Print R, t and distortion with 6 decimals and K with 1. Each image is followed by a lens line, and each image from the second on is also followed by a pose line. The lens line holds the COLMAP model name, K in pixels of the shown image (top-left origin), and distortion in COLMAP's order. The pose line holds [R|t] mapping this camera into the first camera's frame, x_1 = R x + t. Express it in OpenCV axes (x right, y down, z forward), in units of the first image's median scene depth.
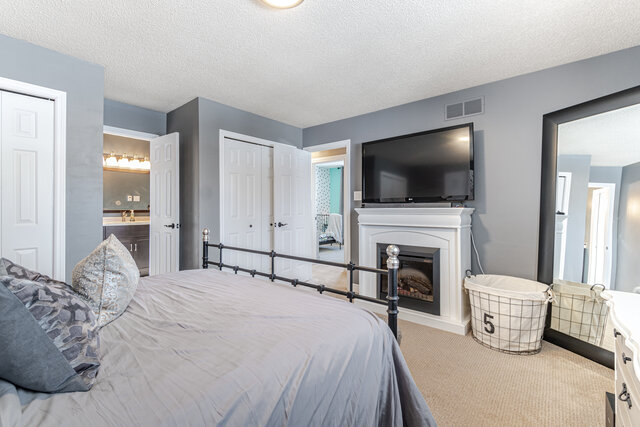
lens RADIAL K [[279.5, 0, 320.1], [0, 279.5, 212.0], [0, 0, 1]] dist [-0.000344, 0.000217]
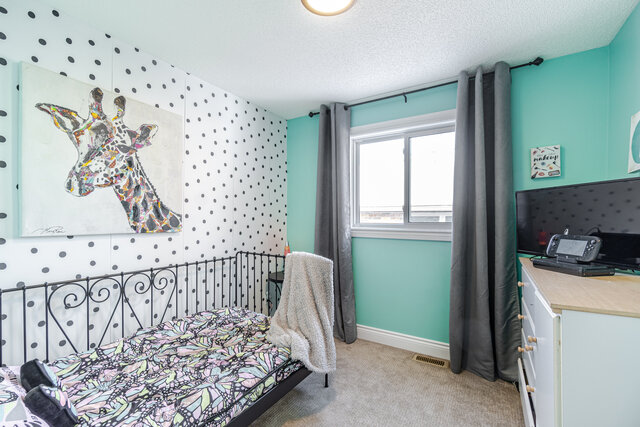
lens RADIAL K [[279.5, 0, 320.4], [0, 279.5, 215.4], [0, 0, 1]] dist [-0.000344, 0.000217]
pose [[0.987970, -0.001248, 0.154640, 0.024450], [0.003903, 0.999850, -0.016865, -0.027286], [-0.154596, 0.017266, 0.987827, 0.723562]]
